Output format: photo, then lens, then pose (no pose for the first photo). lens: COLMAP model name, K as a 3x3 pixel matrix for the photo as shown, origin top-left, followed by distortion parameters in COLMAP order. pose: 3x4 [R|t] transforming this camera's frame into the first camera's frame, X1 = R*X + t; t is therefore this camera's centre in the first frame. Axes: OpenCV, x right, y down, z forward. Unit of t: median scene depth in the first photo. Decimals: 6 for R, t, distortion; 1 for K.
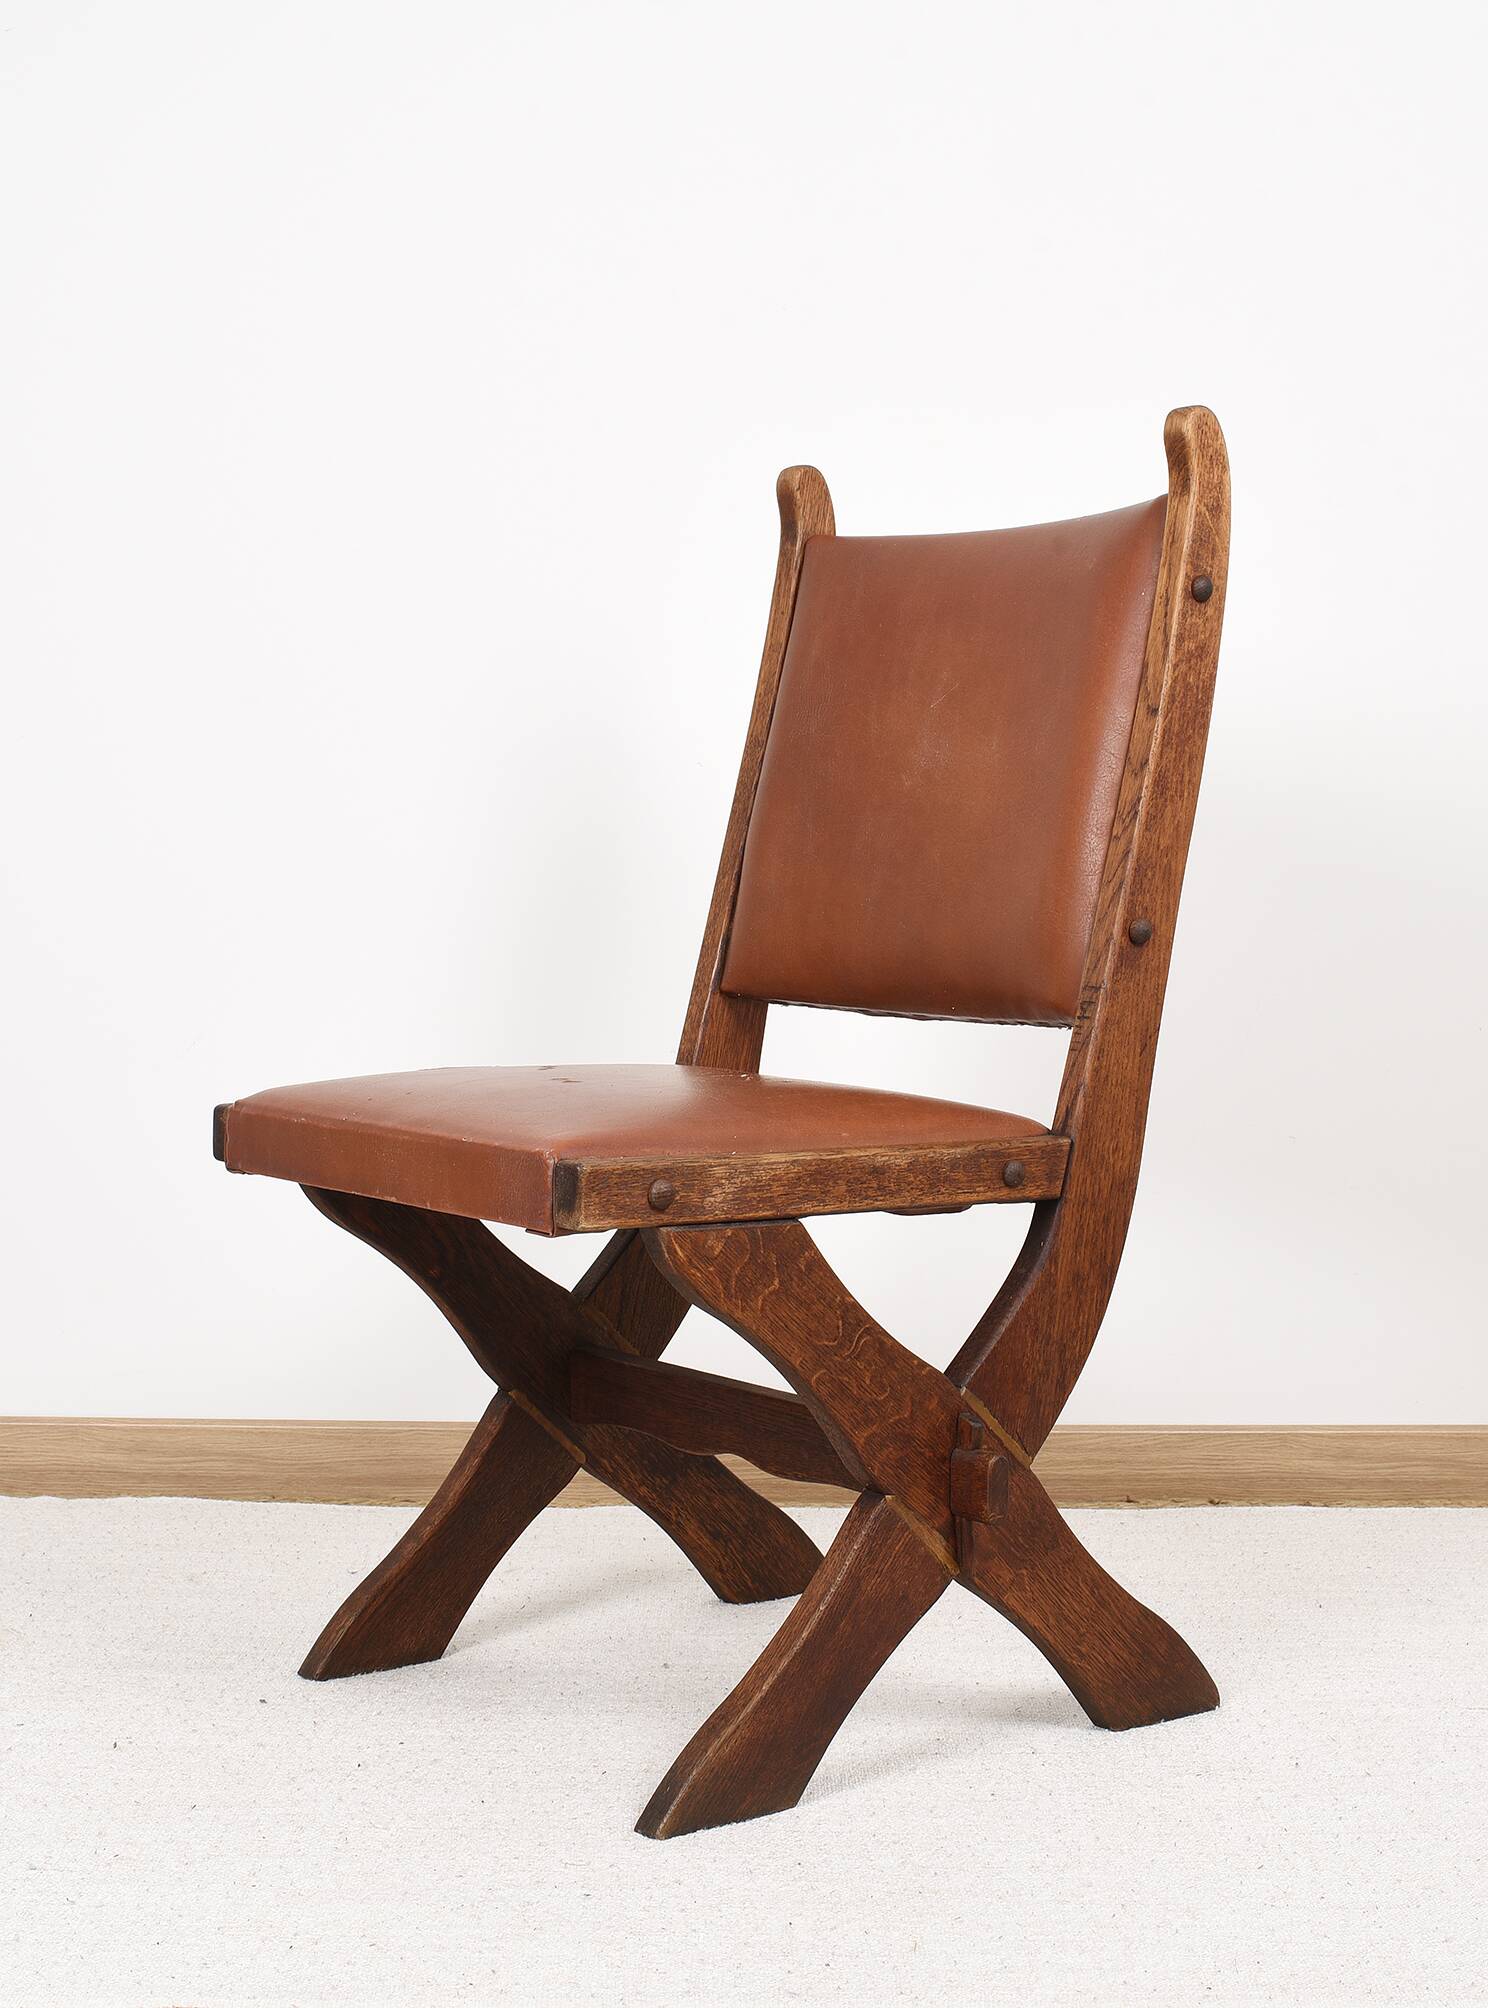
lens RADIAL K [[2953.2, 0, 830.2], [0, 2953.2, 1008.2], [0, 0, 1]] dist [-0.099713, 0.055523]
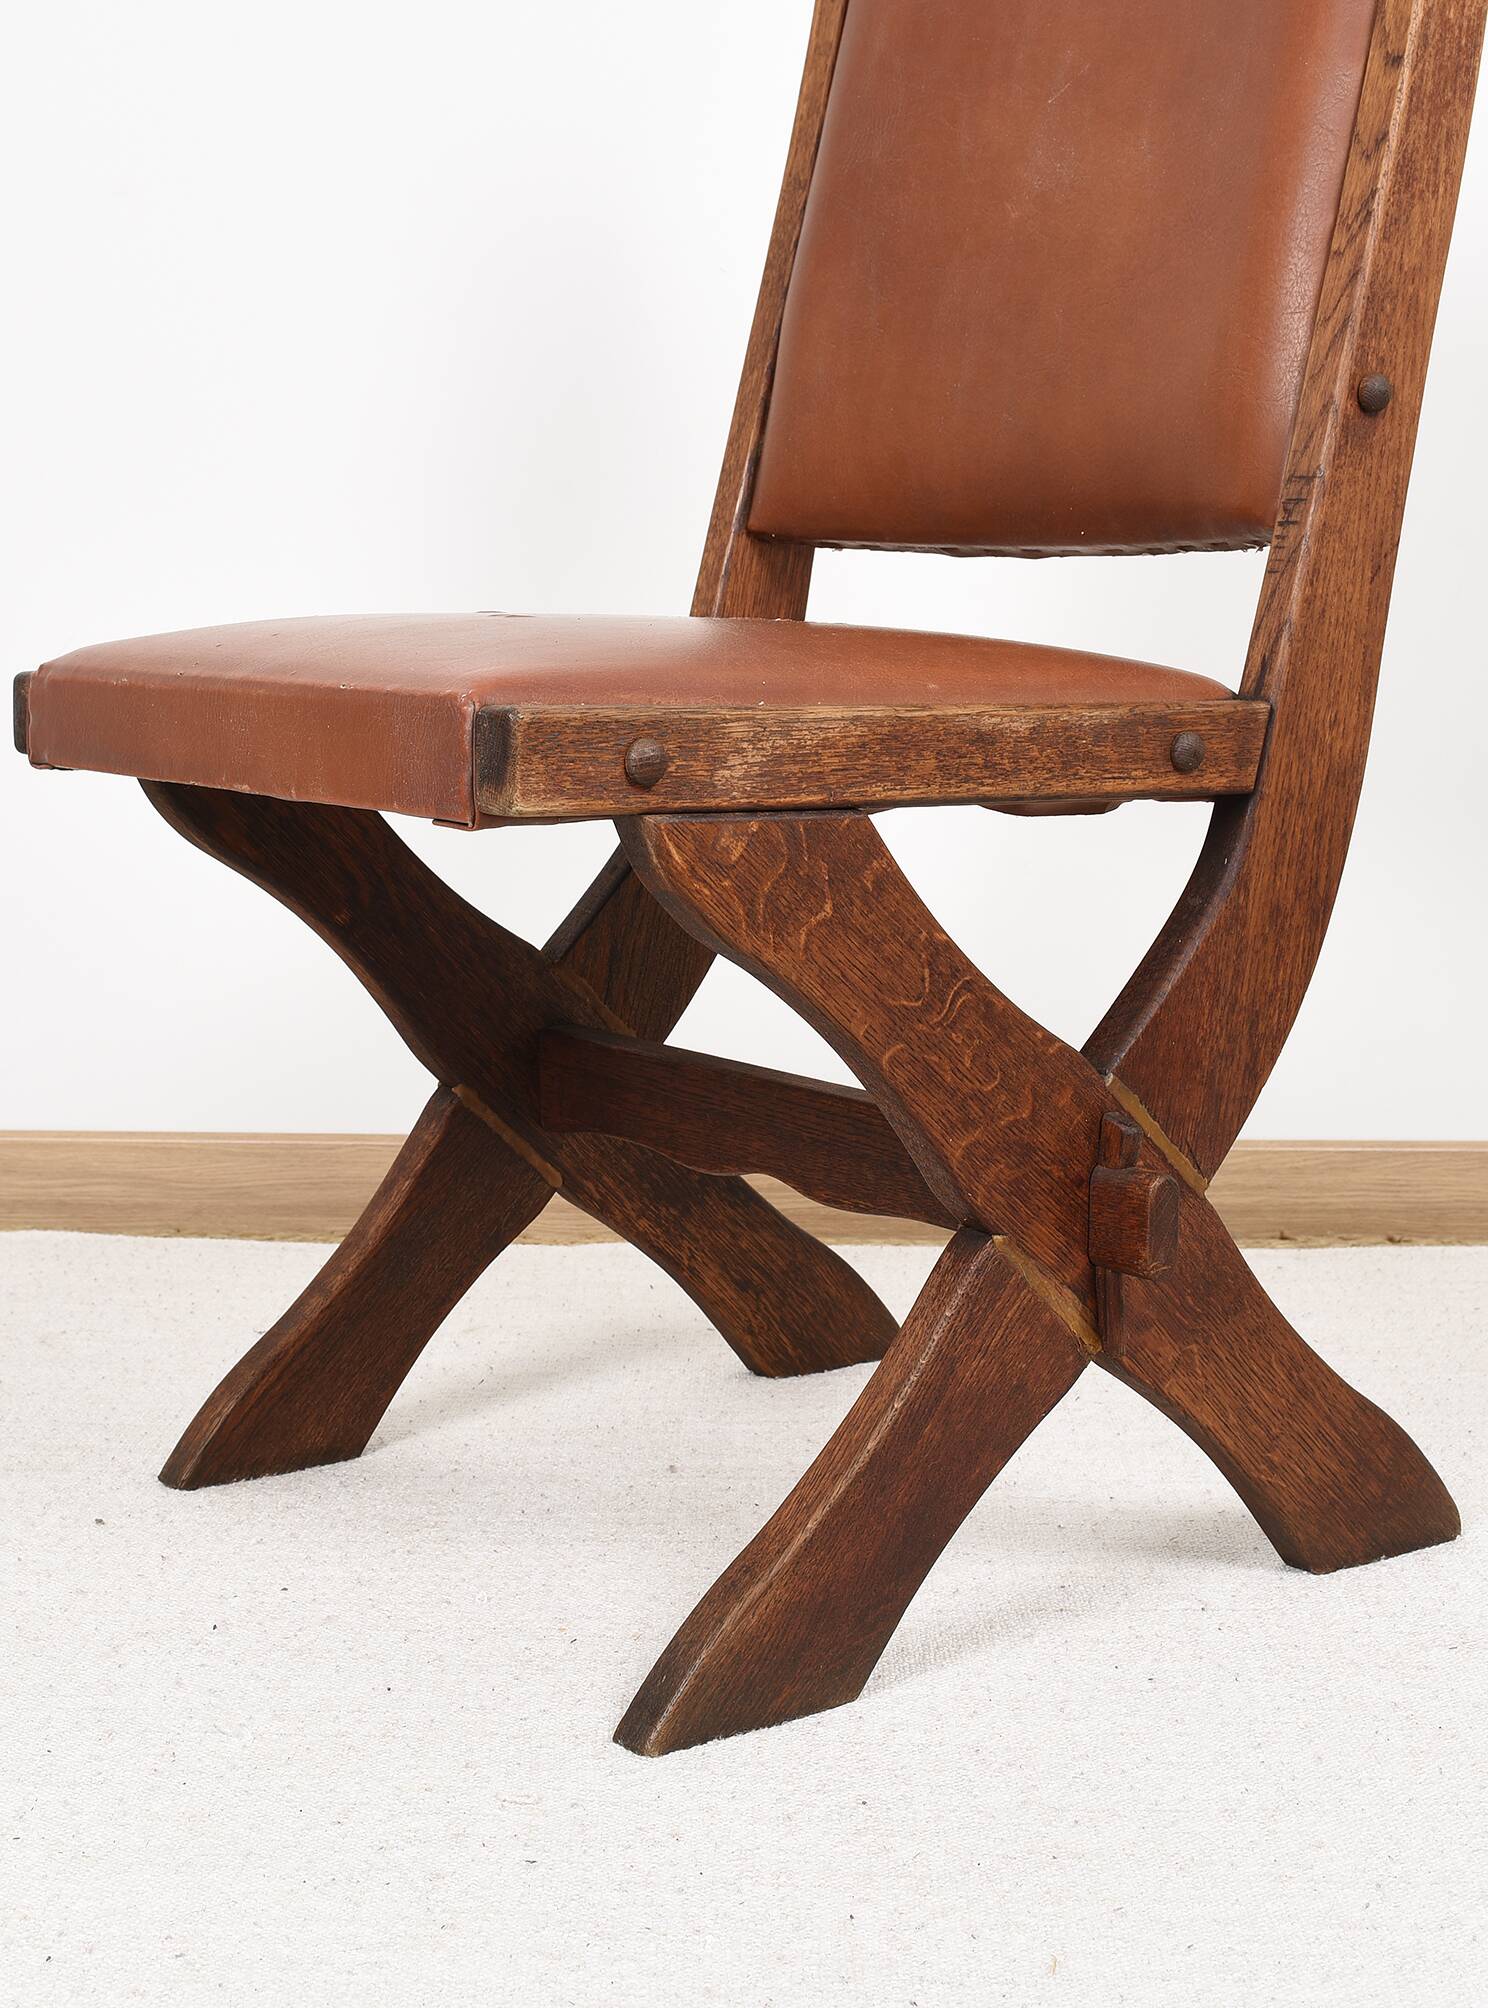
lens RADIAL K [[2955.1, 0, 746.6], [0, 2955.1, 1012.7], [0, 0, 1]] dist [-0.105496, 0.096595]
pose [[0.999049, 0.000244, -0.043589, -0.007125], [0.003827, 0.995633, 0.093278, 0.049875], [0.043422, -0.093356, 0.994685, 0.319398]]
